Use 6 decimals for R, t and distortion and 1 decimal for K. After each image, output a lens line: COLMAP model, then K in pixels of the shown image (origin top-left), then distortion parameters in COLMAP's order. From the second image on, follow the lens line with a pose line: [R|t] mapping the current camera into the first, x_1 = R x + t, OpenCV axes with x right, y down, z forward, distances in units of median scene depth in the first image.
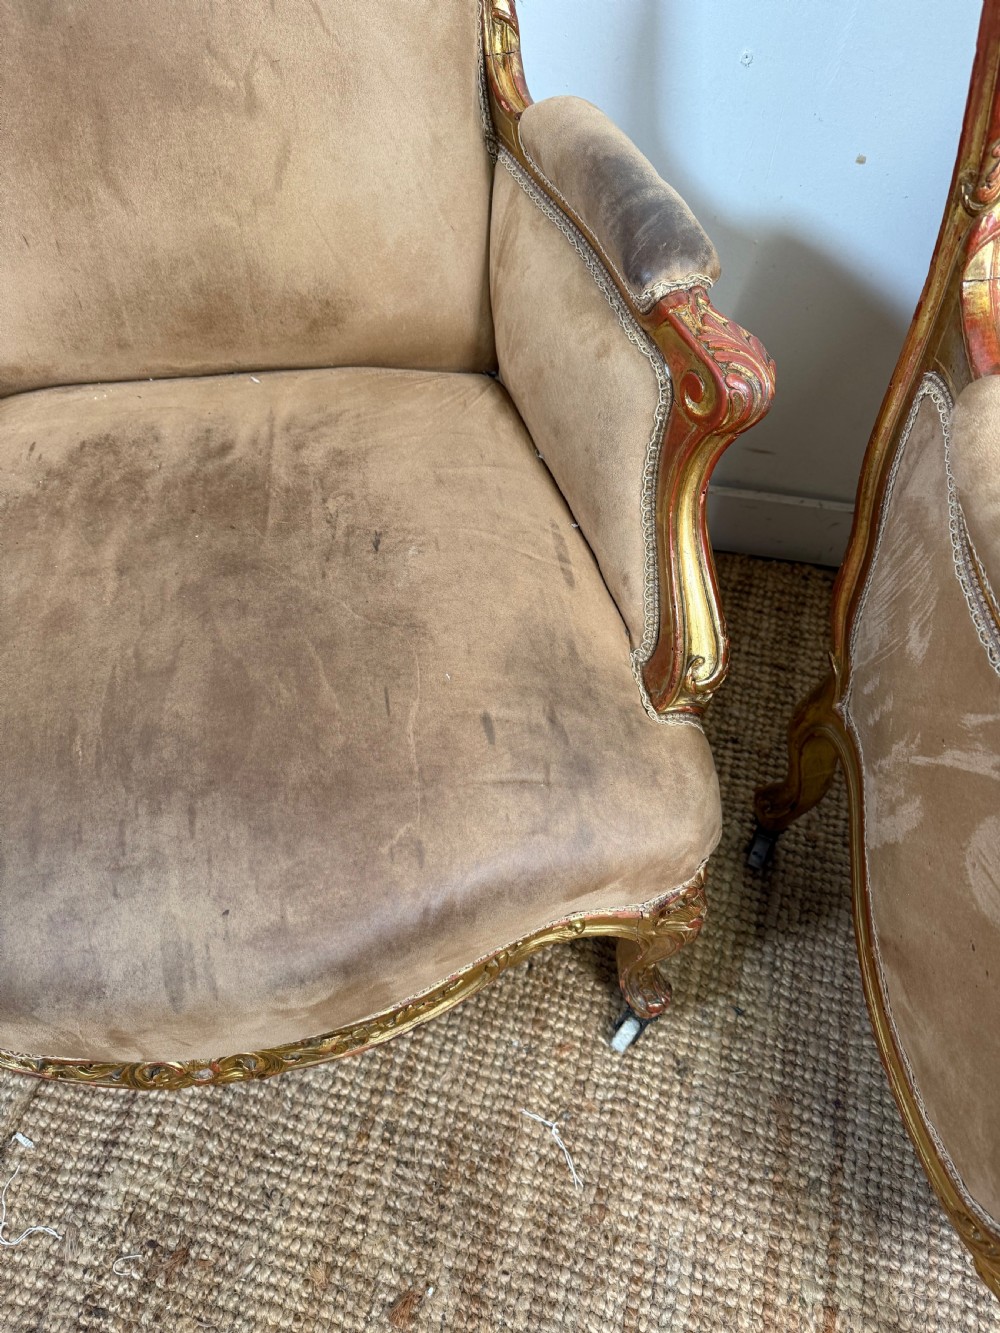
lens RADIAL K [[945.7, 0, 501.9], [0, 945.7, 674.4], [0, 0, 1]] dist [0.009636, -0.018162]
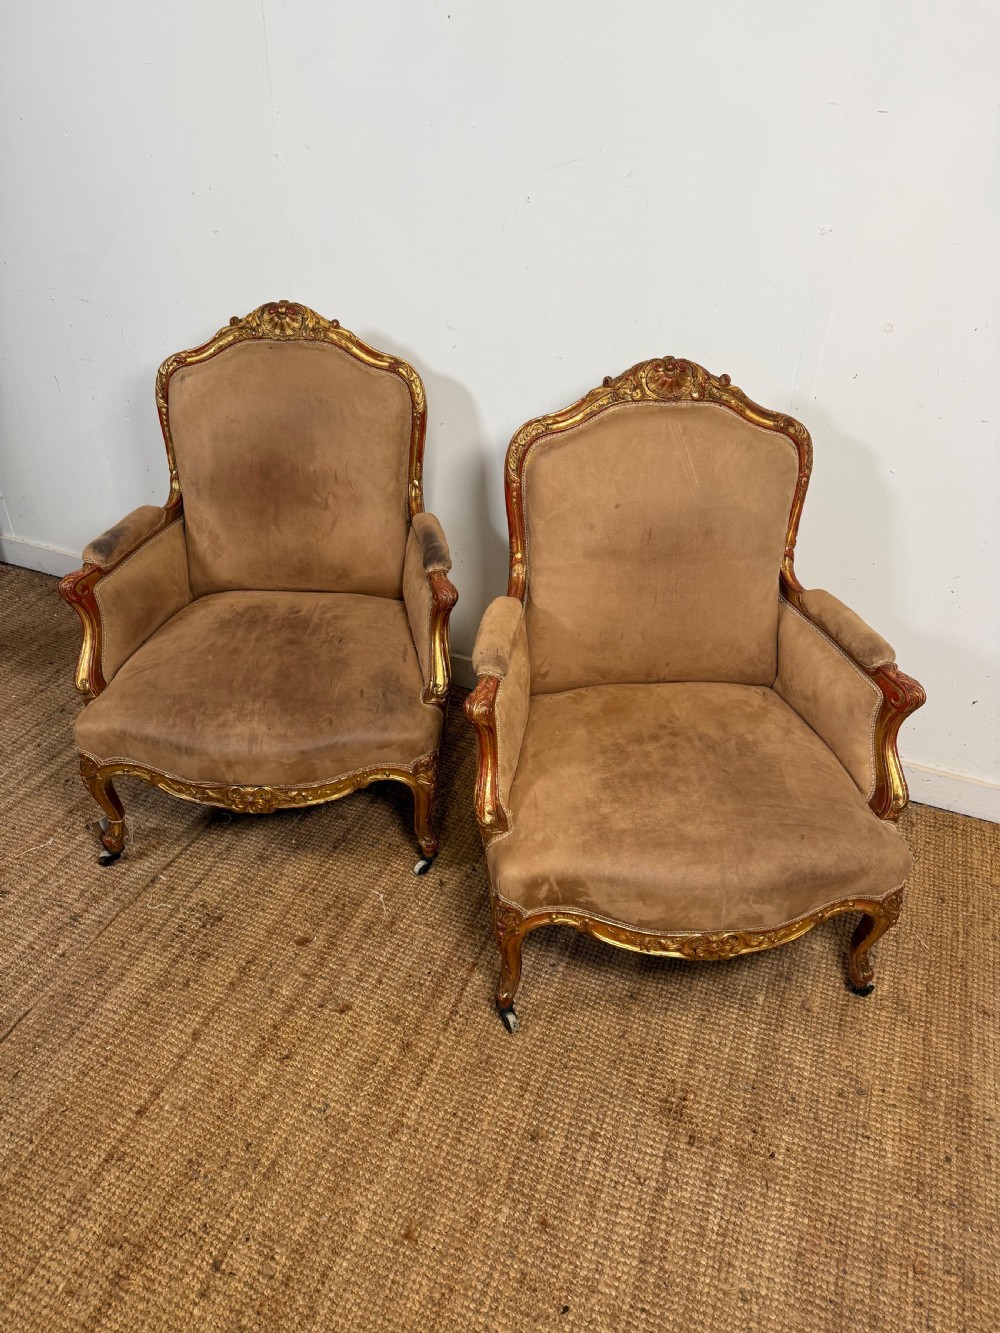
lens RADIAL K [[928.9, 0, 500.0], [0, 928.9, 666.5], [0, 0, 1]] dist [0.191547, -0.409647]
pose [[0.990826, 0.090379, -0.100476, 0.559319], [-0.117385, 0.943965, -0.308464, 0.658278], [0.066967, 0.317429, 0.945915, -1.452166]]
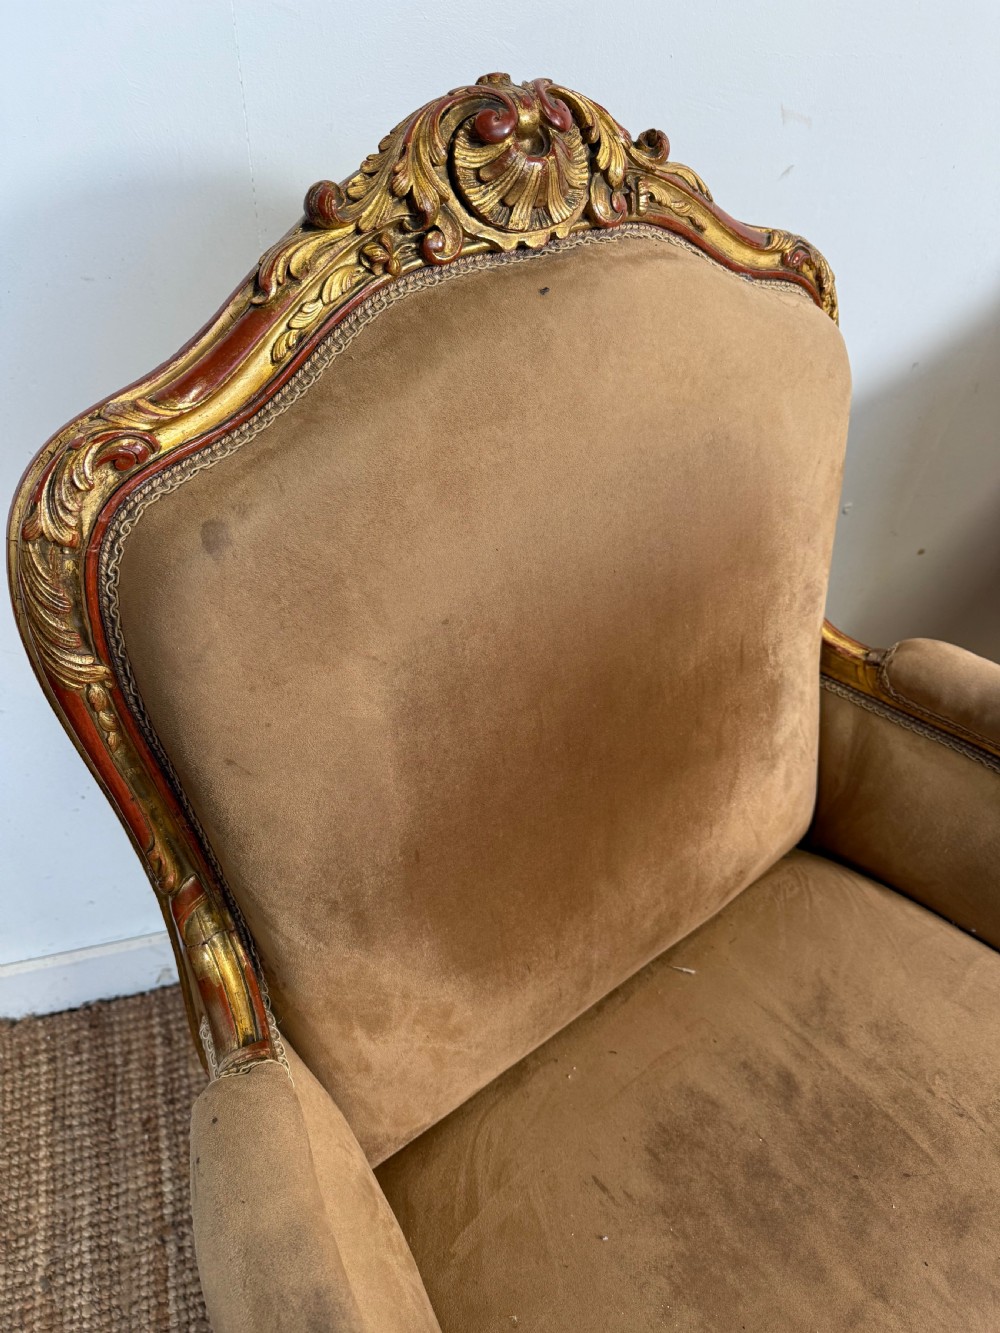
lens RADIAL K [[949.5, 0, 496.7], [0, 949.5, 676.2], [0, 0, 1]] dist [0.005772, -0.009108]
pose [[0.847847, -0.326720, 0.417624, -0.724572], [0.388331, 0.918896, -0.069496, -0.591619], [-0.361047, 0.221099, 0.905958, 0.142028]]
